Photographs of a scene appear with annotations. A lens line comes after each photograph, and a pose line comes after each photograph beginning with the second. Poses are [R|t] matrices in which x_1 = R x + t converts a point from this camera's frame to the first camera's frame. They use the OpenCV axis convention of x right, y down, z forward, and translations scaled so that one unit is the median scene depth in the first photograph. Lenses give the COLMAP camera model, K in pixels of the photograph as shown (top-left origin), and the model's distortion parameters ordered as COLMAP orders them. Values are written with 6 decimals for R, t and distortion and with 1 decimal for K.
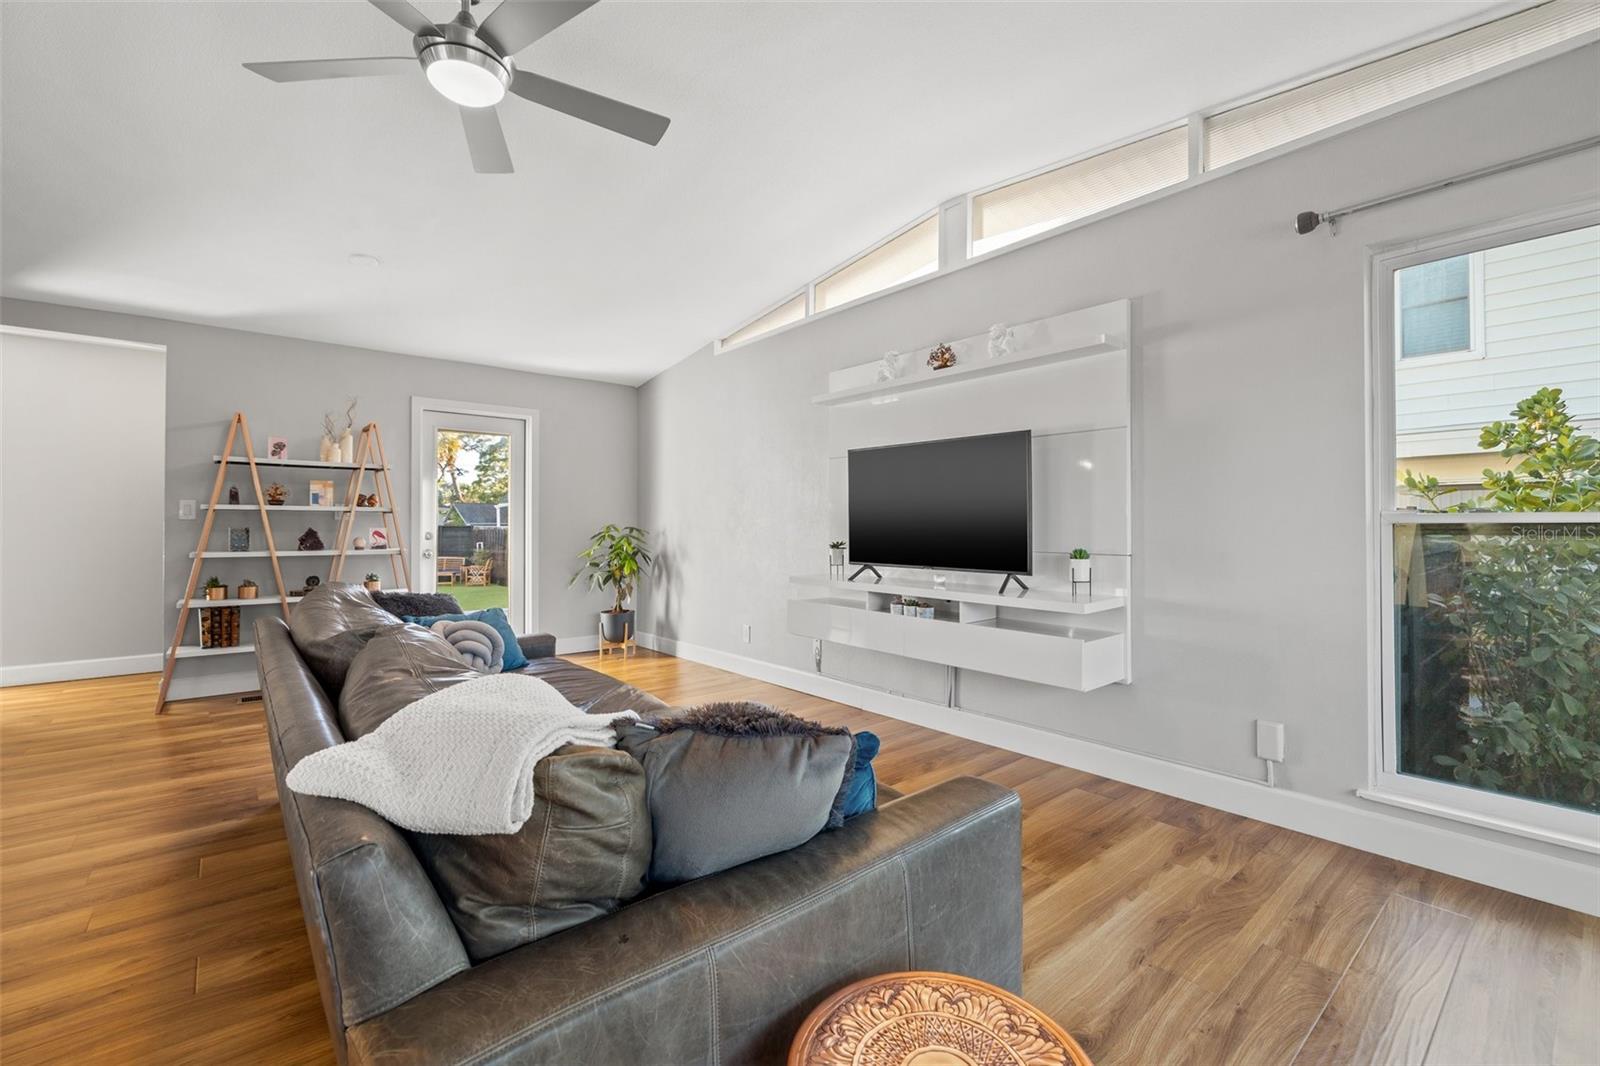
lens RADIAL K [[675.7, 0, 792.4], [0, 675.7, 523.1], [0, 0, 1]] dist [-0.000214, 0.000023]
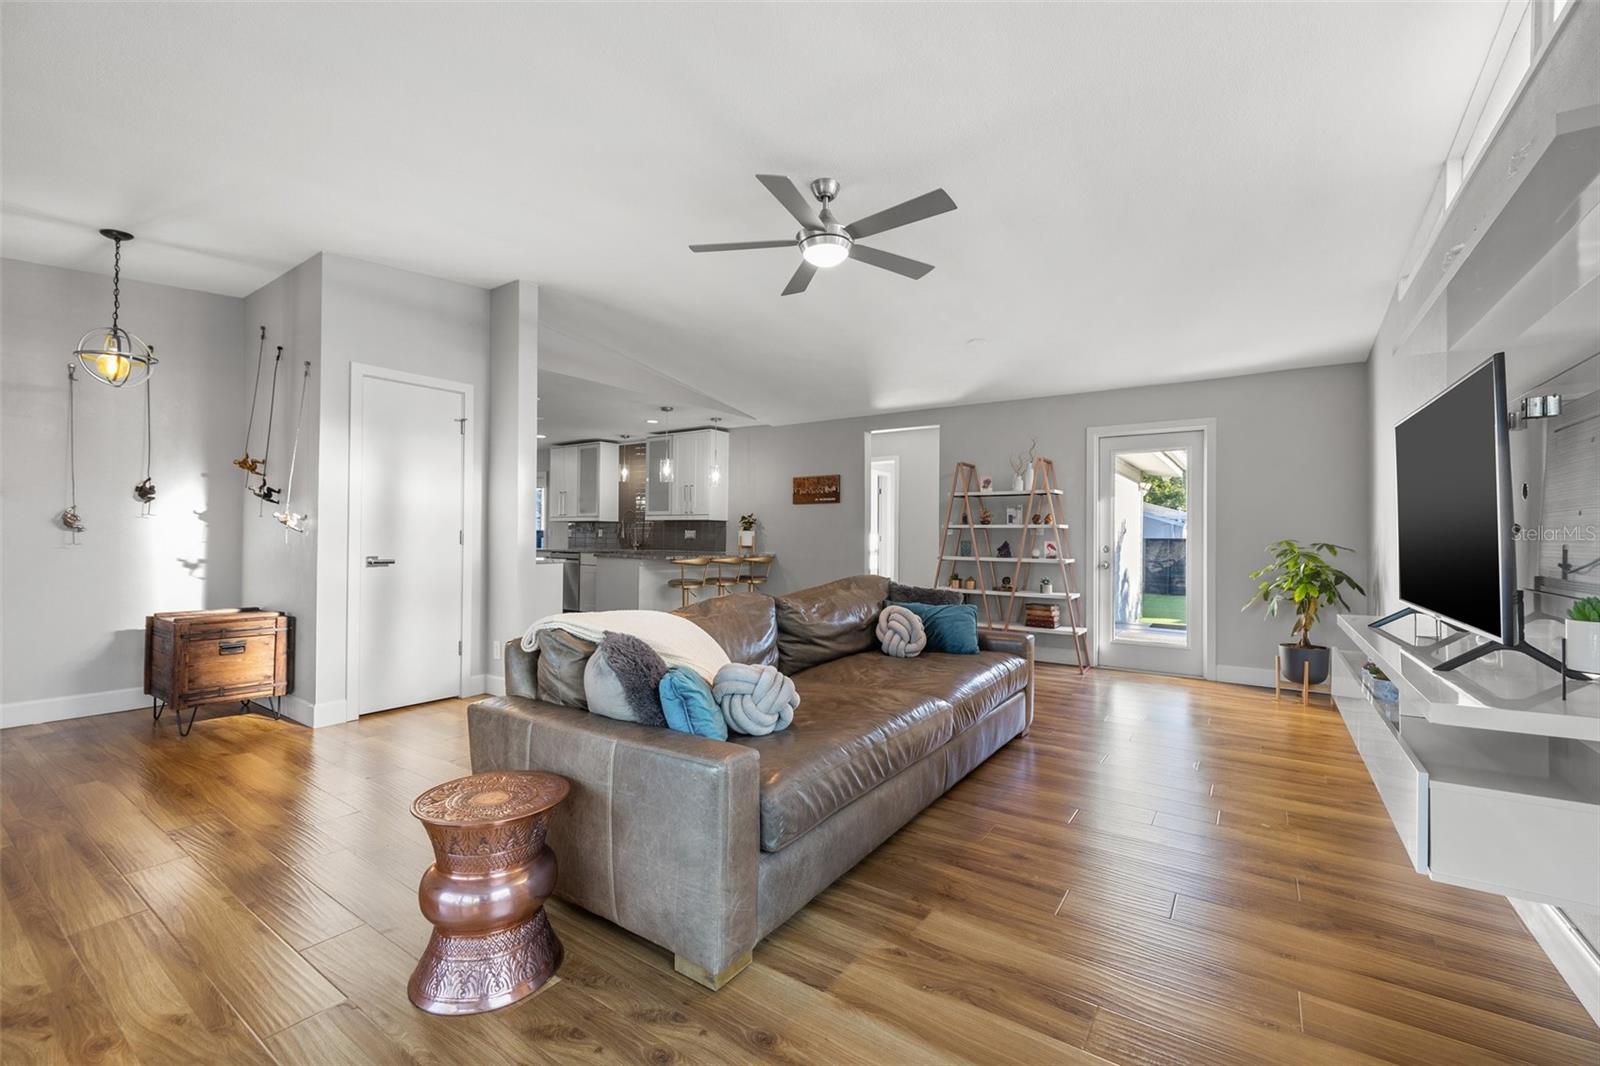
lens RADIAL K [[661.6, 0, 797.6], [0, 661.6, 528.6], [0, 0, 1]] dist [-0.001745, 0.000047]
pose [[0.270547, -0.010108, -0.962654, 0.550684], [-0.003362, 0.999929, -0.011444, -0.001147], [0.962701, 0.006332, 0.270494, 0.299013]]
